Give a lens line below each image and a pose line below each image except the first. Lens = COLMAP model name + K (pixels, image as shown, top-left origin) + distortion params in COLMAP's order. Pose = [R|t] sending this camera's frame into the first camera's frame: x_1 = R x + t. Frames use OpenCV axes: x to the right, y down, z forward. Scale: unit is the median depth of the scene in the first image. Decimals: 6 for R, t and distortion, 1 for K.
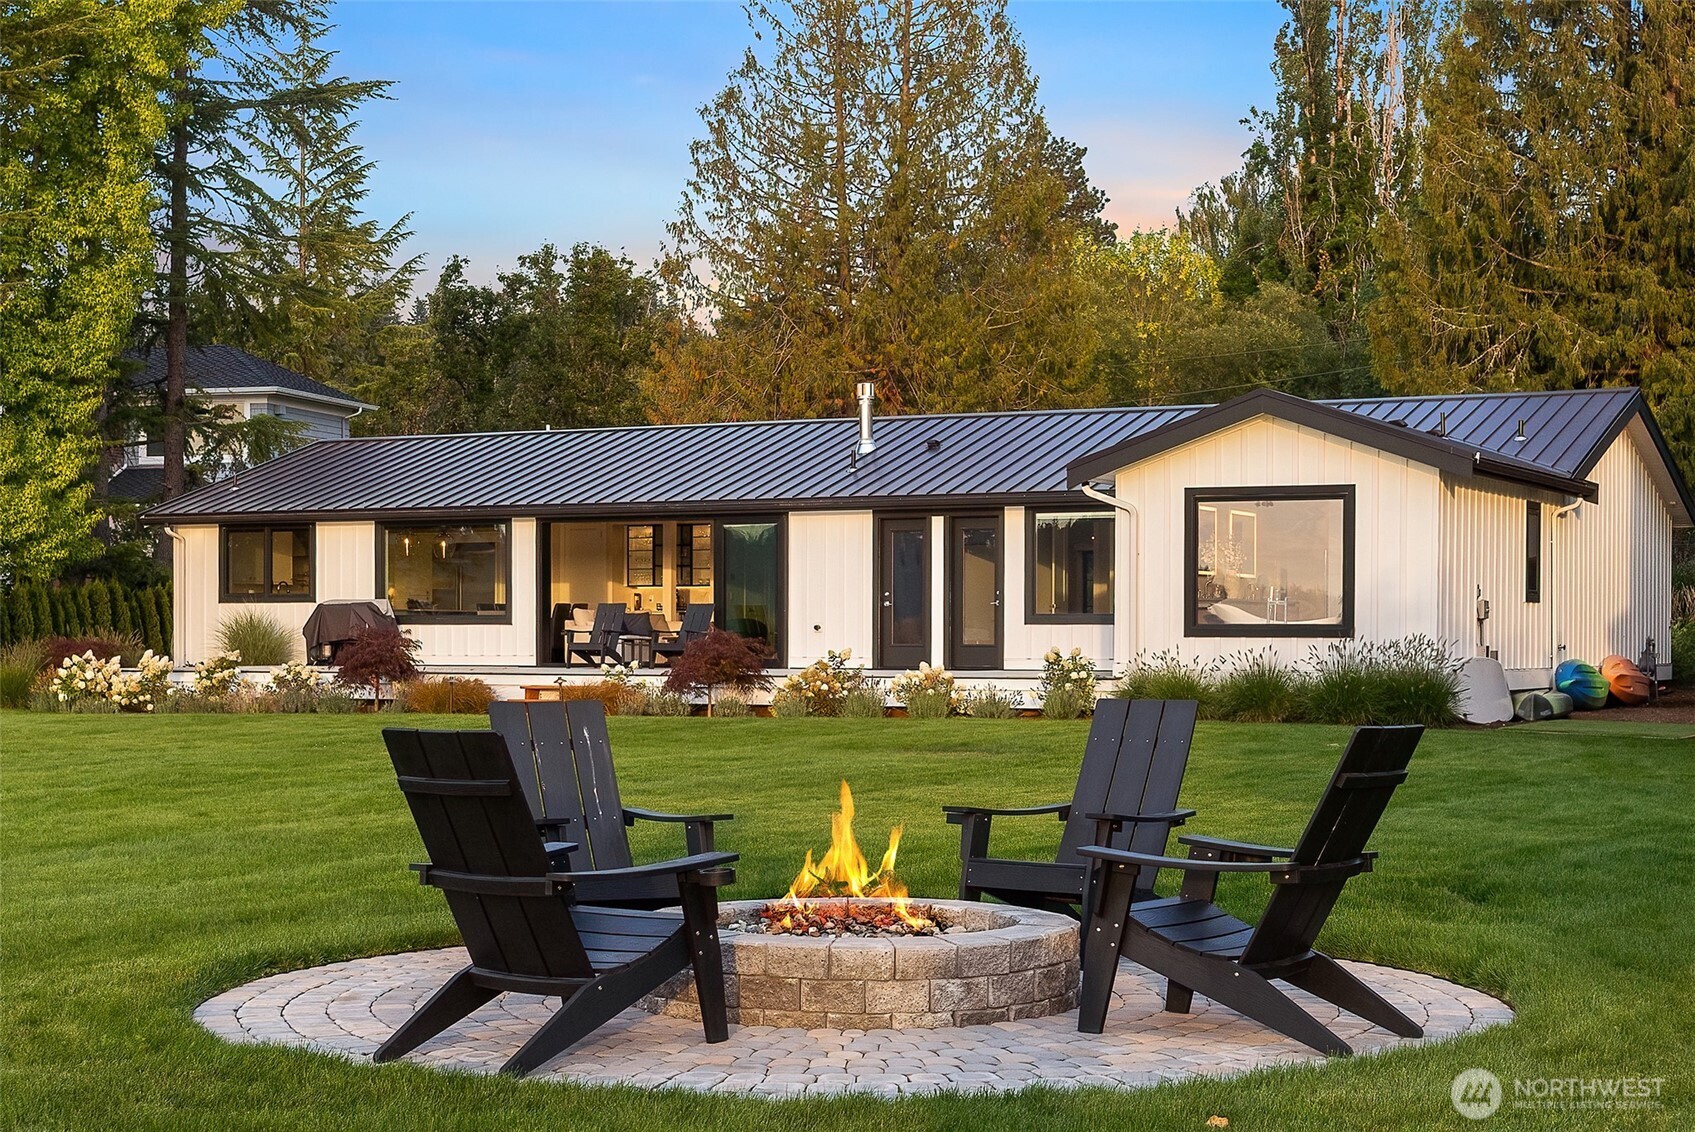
lens RADIAL K [[3009.5, 0, 847.5], [0, 3009.5, 566.0], [0, 0, 1]] dist [-0.014868, 0.141098]
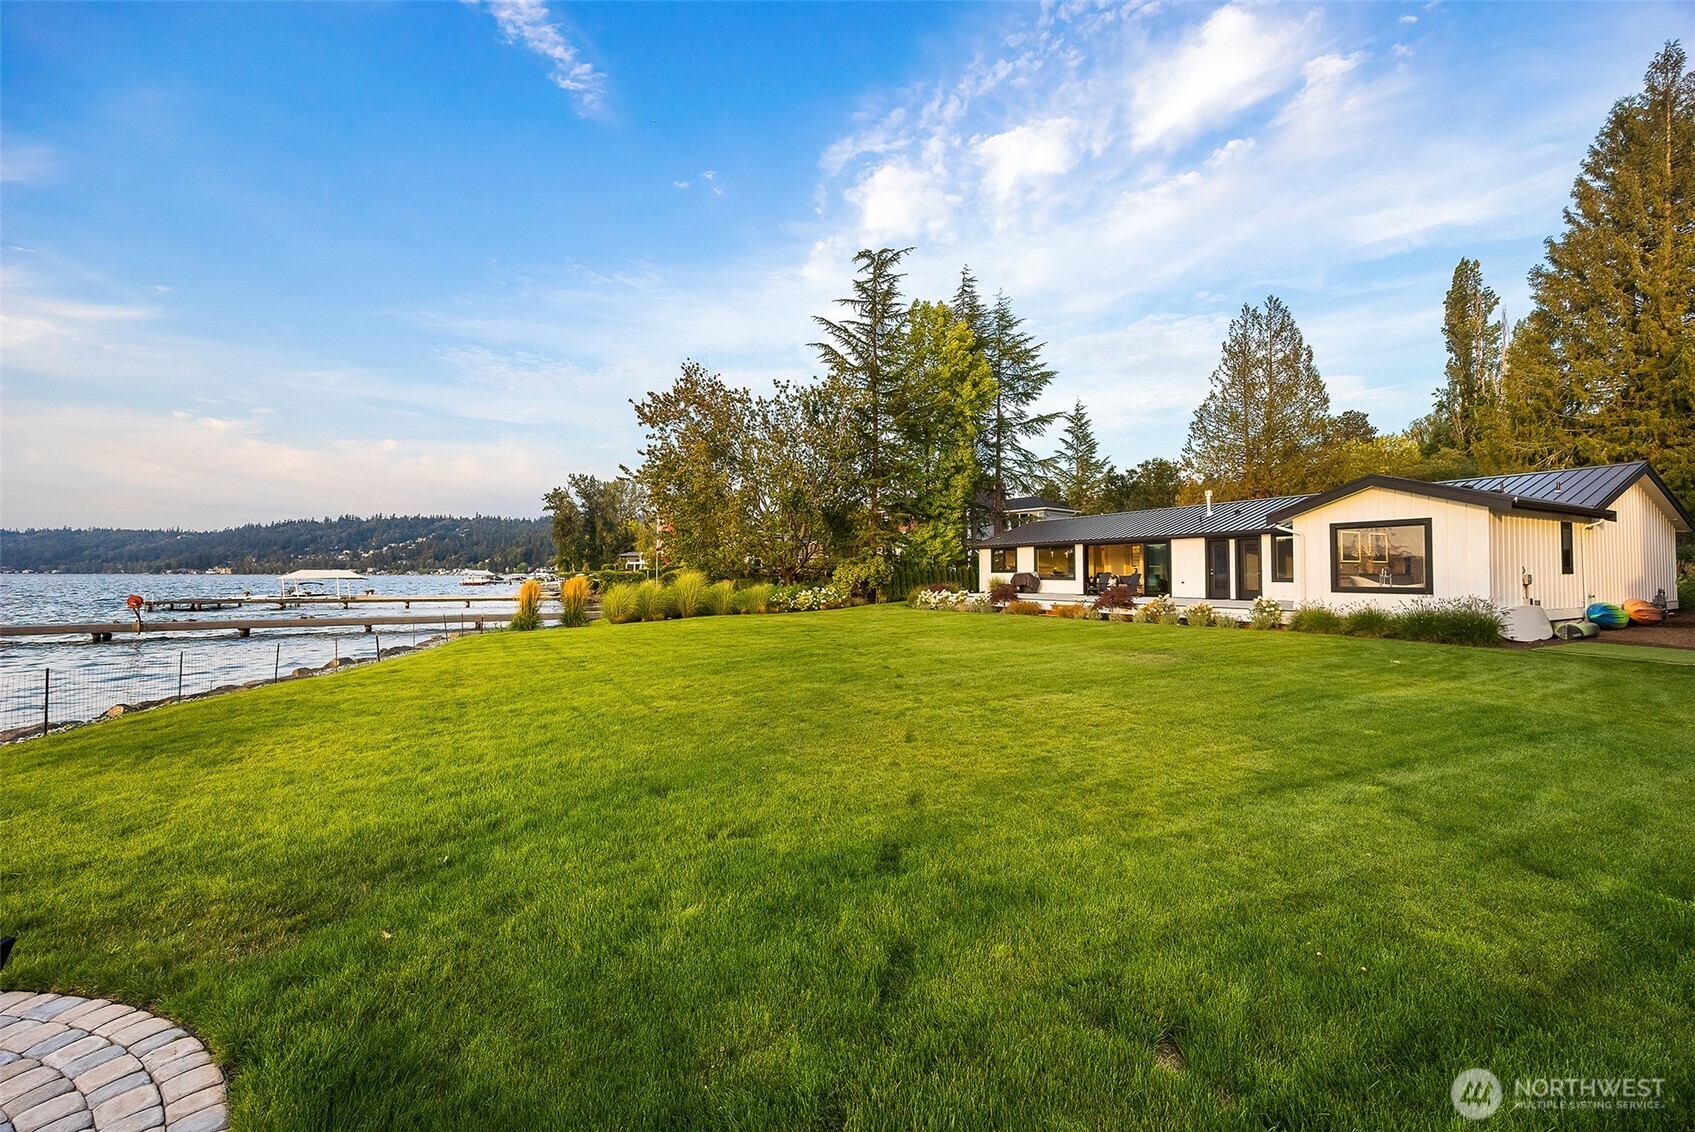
lens RADIAL K [[660.4, 0, 842.8], [0, 660.4, 548.8], [0, 0, 1]] dist [0.000237, -0.000192]
pose [[0.808380, -0.025311, -0.588116, 0.088086], [0.019943, 0.999679, -0.015612, -0.006002], [0.588323, 0.000892, 0.808626, 0.332981]]
